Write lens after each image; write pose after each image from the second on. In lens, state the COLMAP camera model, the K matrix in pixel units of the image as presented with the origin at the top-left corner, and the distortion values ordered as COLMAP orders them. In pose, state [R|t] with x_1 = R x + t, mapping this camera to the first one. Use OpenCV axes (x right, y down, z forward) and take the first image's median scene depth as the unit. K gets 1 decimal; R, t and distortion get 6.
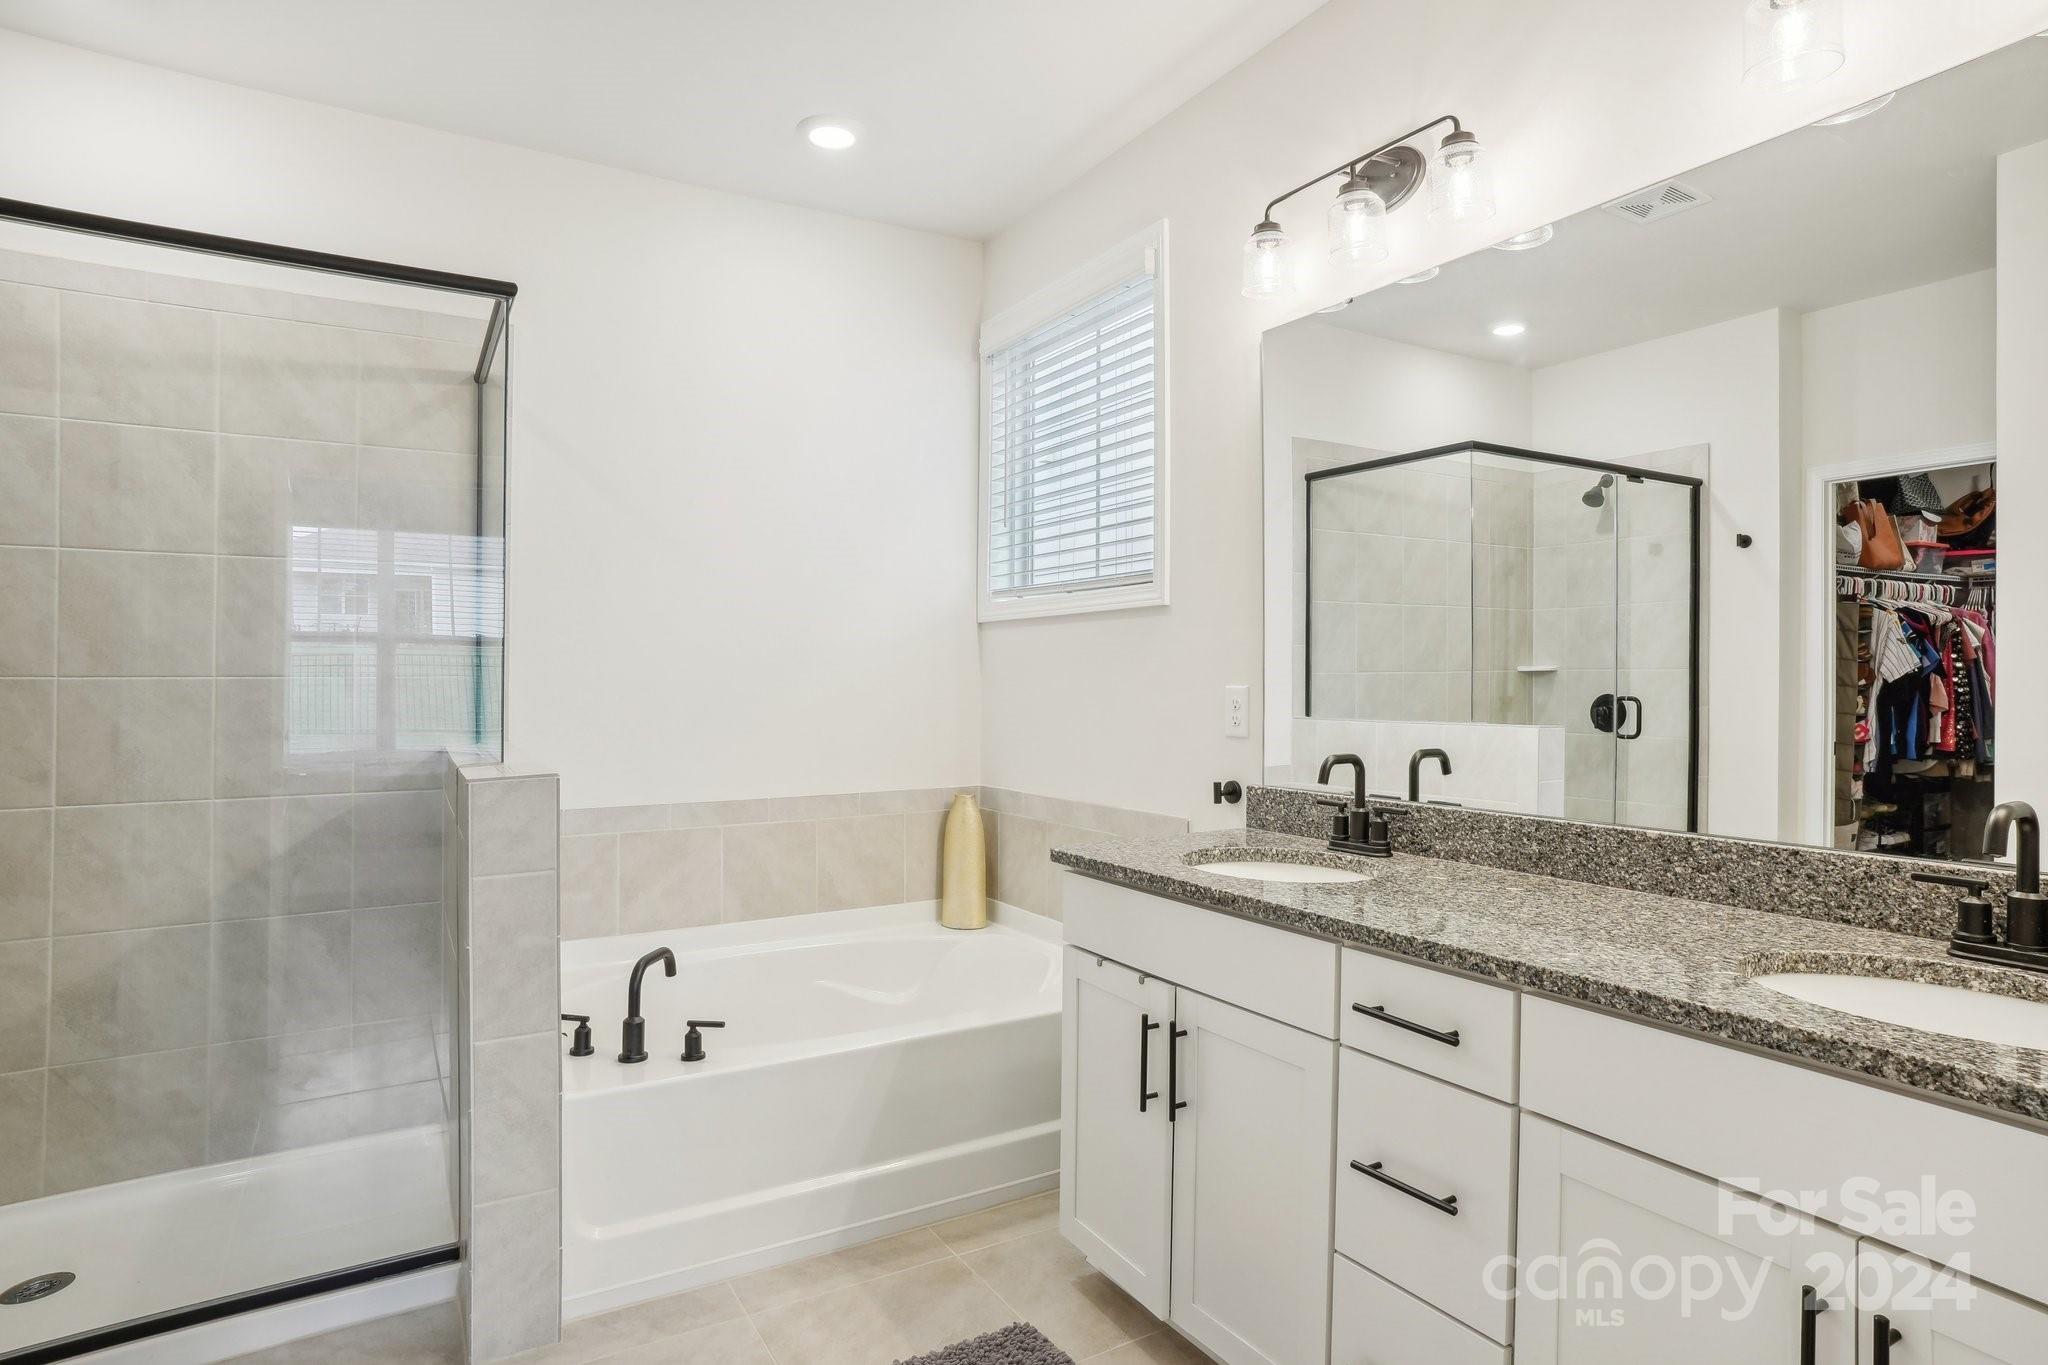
lens RADIAL K [[1108.3, 0, 1028.1], [0, 1108.3, 681.1], [0, 0, 1]] dist [-0.058972, 0.021500]
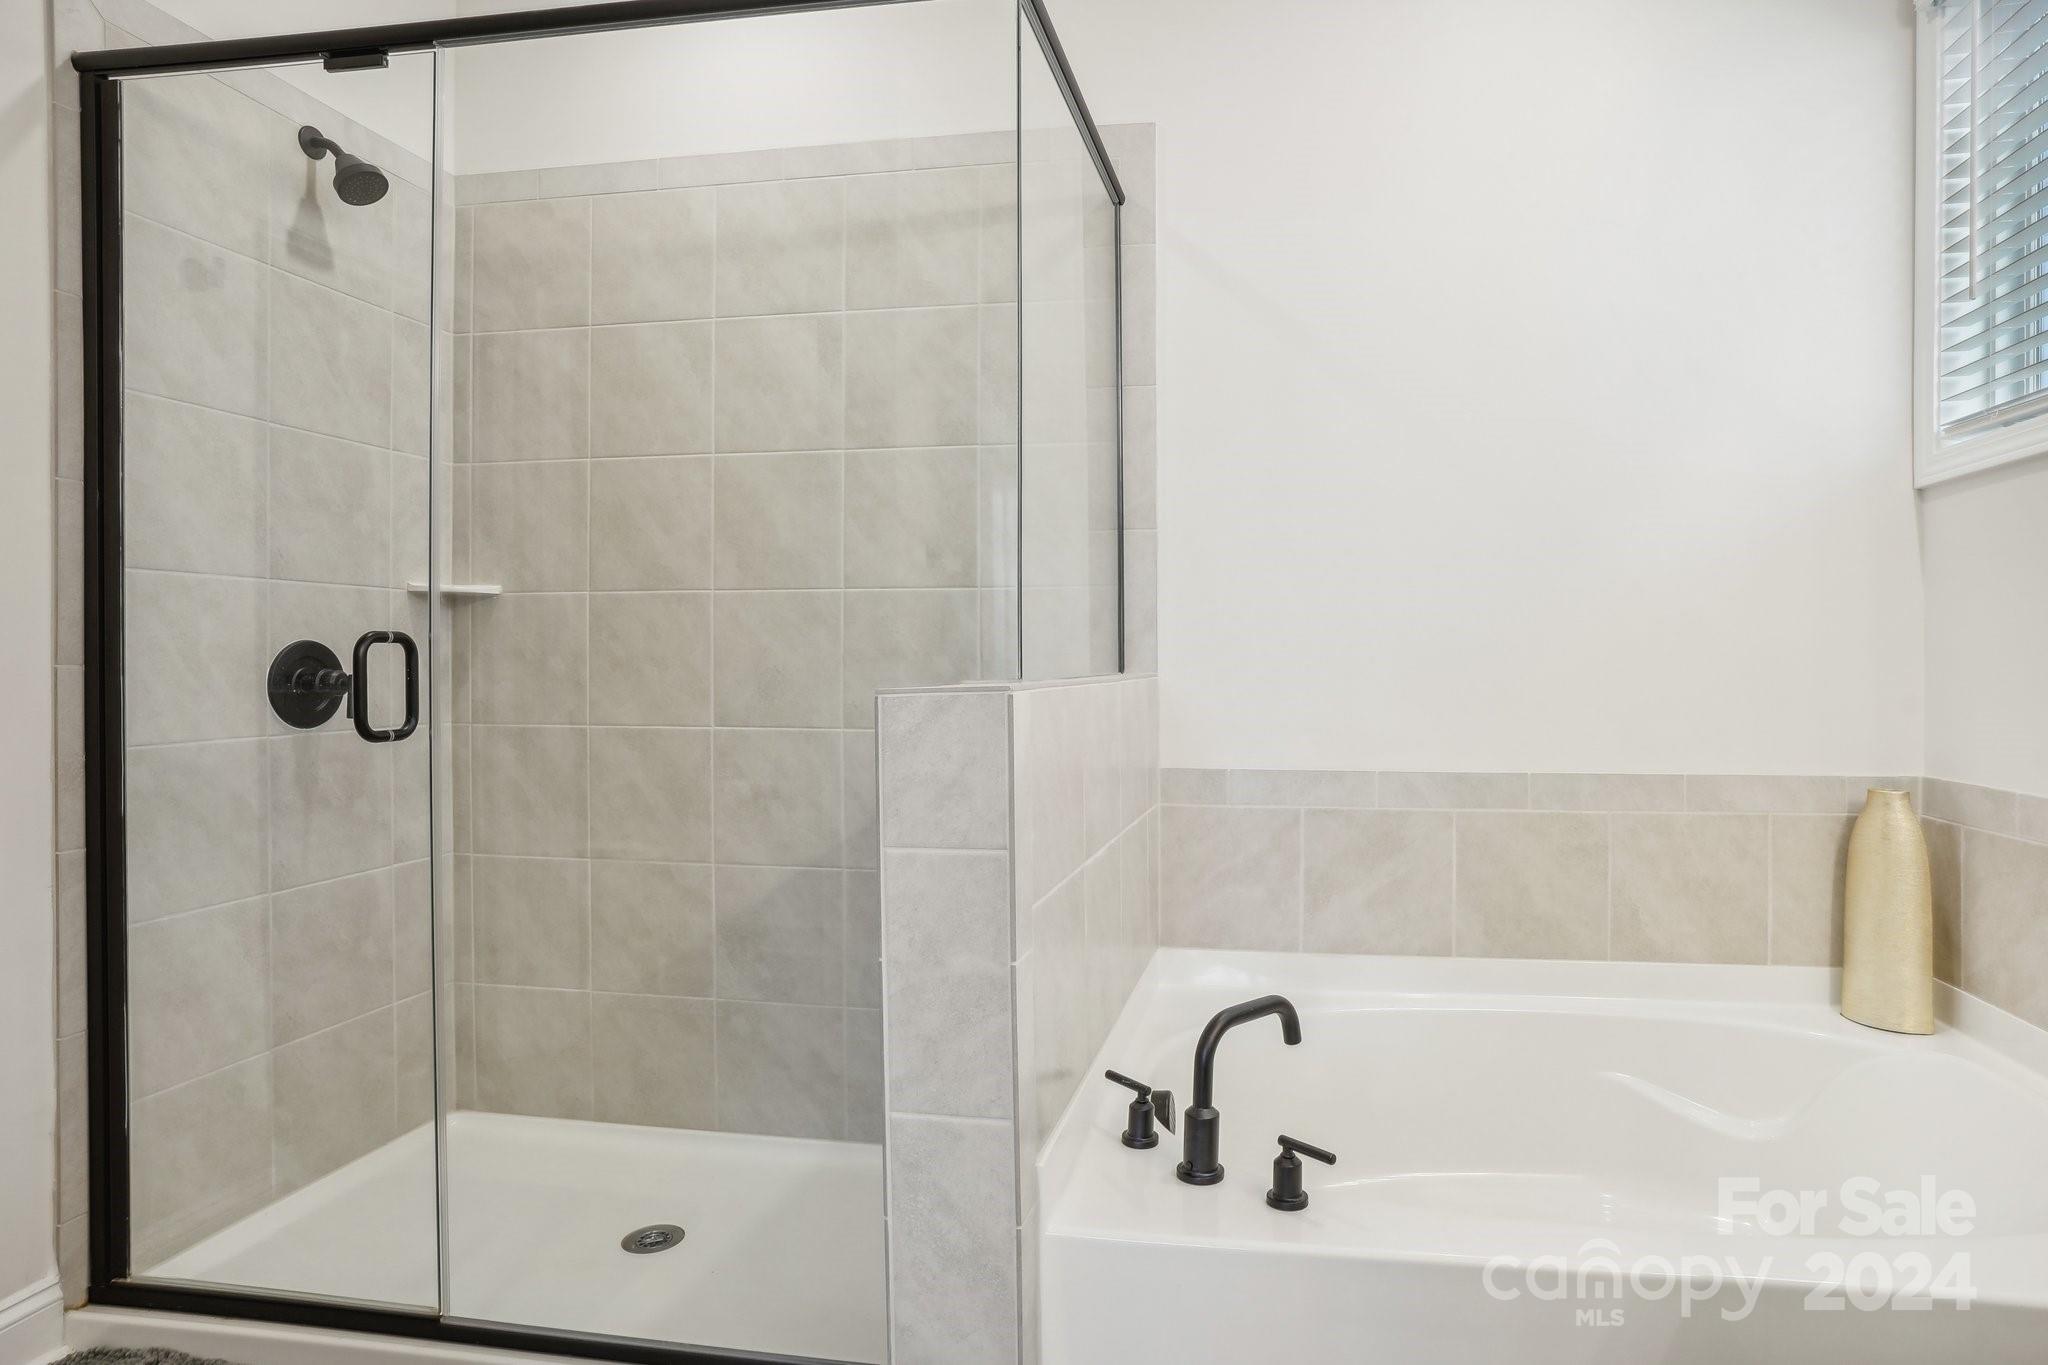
lens RADIAL K [[1108.3, 0, 1125.1], [0, 1108.3, 647.6], [0, 0, 1]] dist [-0.058972, 0.021500]
pose [[0.765463, -0.006622, -0.643446, -0.000628], [-0.005073, 0.999854, -0.016324, 0.057830], [0.643460, 0.015760, 0.765318, 0.464077]]
